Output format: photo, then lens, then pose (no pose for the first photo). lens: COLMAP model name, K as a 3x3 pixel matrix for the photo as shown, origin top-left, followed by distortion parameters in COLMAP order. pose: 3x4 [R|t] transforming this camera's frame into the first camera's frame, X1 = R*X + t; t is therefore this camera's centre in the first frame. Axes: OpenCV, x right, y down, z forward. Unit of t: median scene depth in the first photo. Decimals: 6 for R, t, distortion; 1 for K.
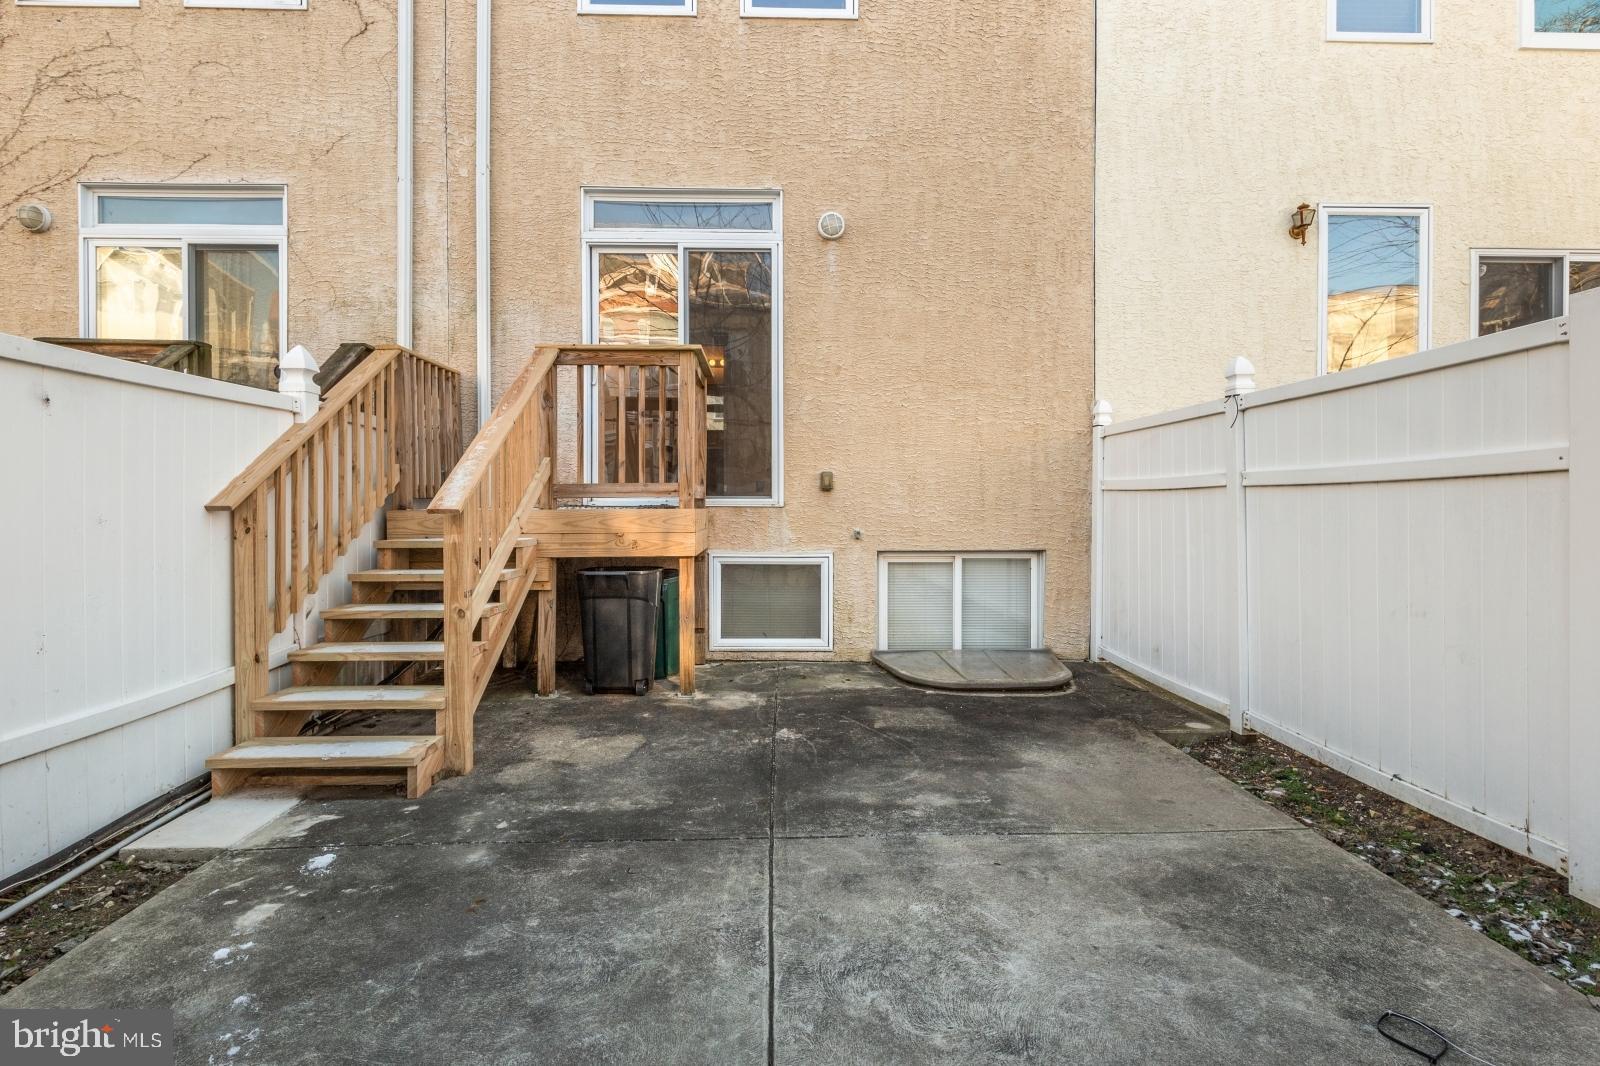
lens RADIAL K [[743.8, 0, 792.1], [0, 743.8, 514.1], [0, 0, 1]] dist [0.000517, -0.001392]
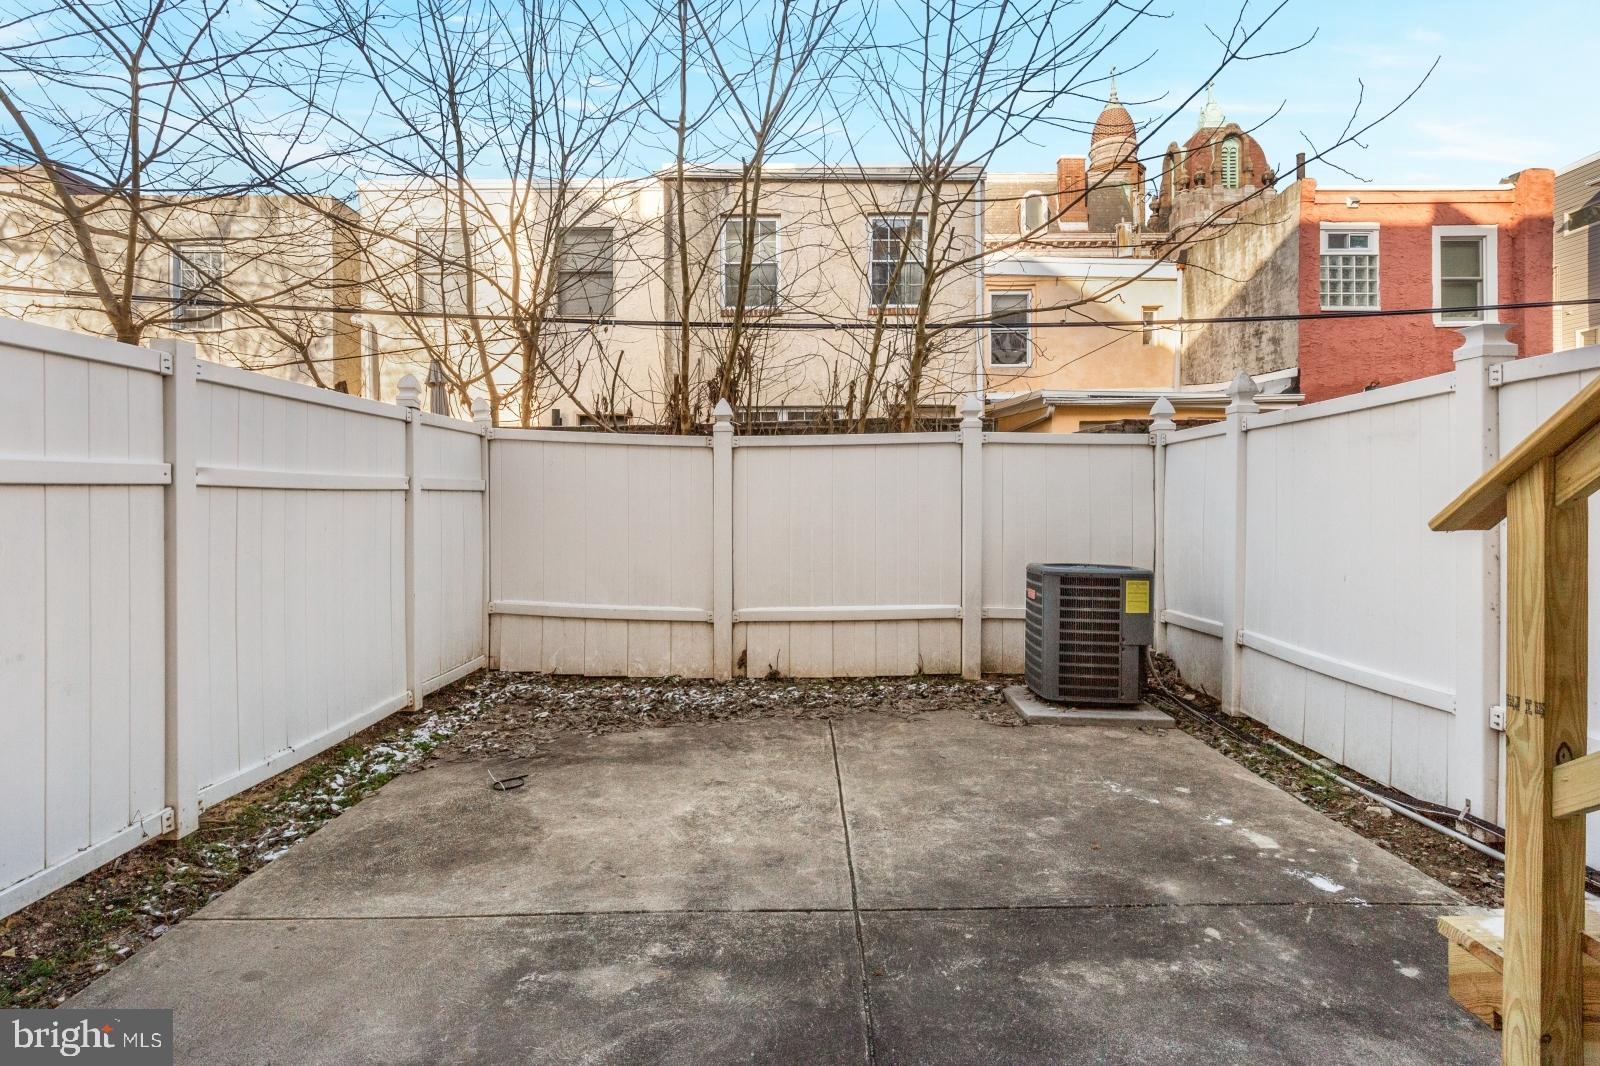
lens RADIAL K [[776.2, 0, 804.5], [0, 776.2, 506.9], [0, 0, 1]] dist [-0.001677, -0.000670]
pose [[-0.999710, 0.003722, 0.023782, 0.008459], [0.004133, 0.999843, 0.017247, -0.036131], [-0.023714, 0.017340, -0.999568, 1.975975]]
